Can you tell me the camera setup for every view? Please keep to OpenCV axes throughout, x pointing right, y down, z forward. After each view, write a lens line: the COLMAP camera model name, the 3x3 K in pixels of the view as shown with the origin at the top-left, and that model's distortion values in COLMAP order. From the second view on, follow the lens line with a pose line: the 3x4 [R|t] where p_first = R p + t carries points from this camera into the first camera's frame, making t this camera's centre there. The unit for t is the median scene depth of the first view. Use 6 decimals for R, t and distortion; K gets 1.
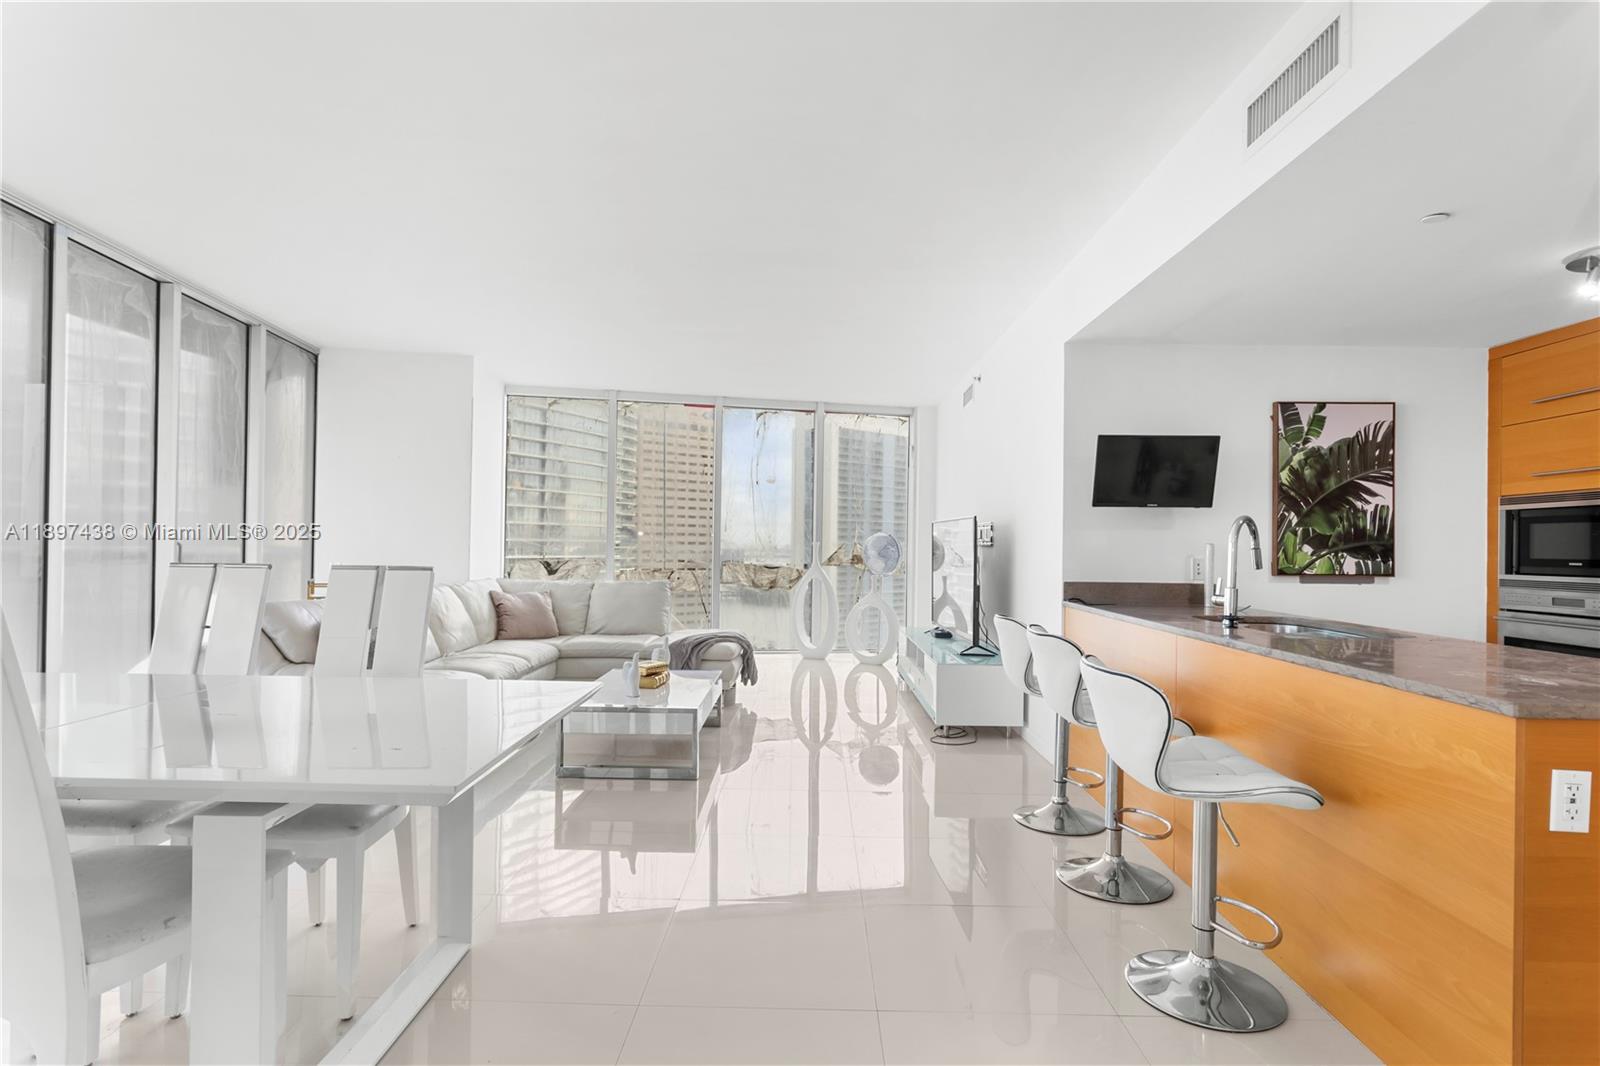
lens RADIAL K [[799.9, 0, 791.2], [0, 799.9, 540.1], [0, 0, 1]] dist [-0.001971, 0.000374]
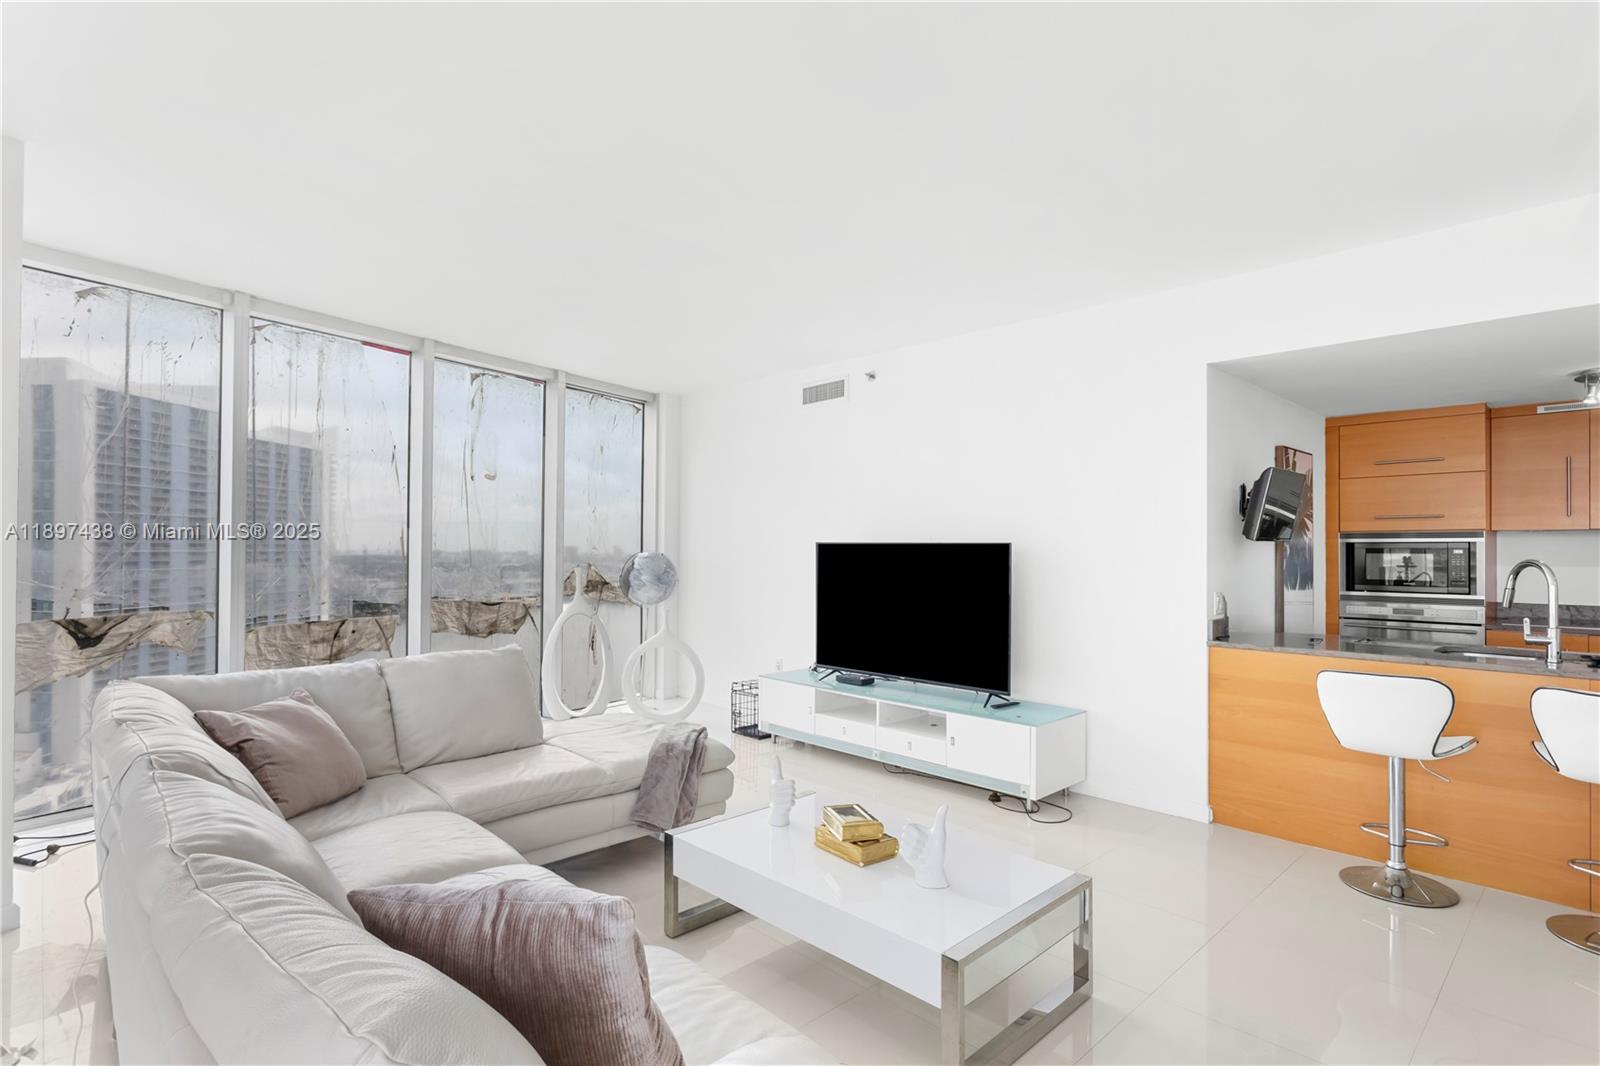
lens RADIAL K [[799.9, 0, 785.4], [0, 799.9, 533.6], [0, 0, 1]] dist [-0.001971, 0.000374]
pose [[0.705110, 0.003015, 0.709091, -0.330523], [0.000370, 0.999989, -0.004620, -0.022071], [-0.709097, 0.003520, 0.705102, 0.345617]]
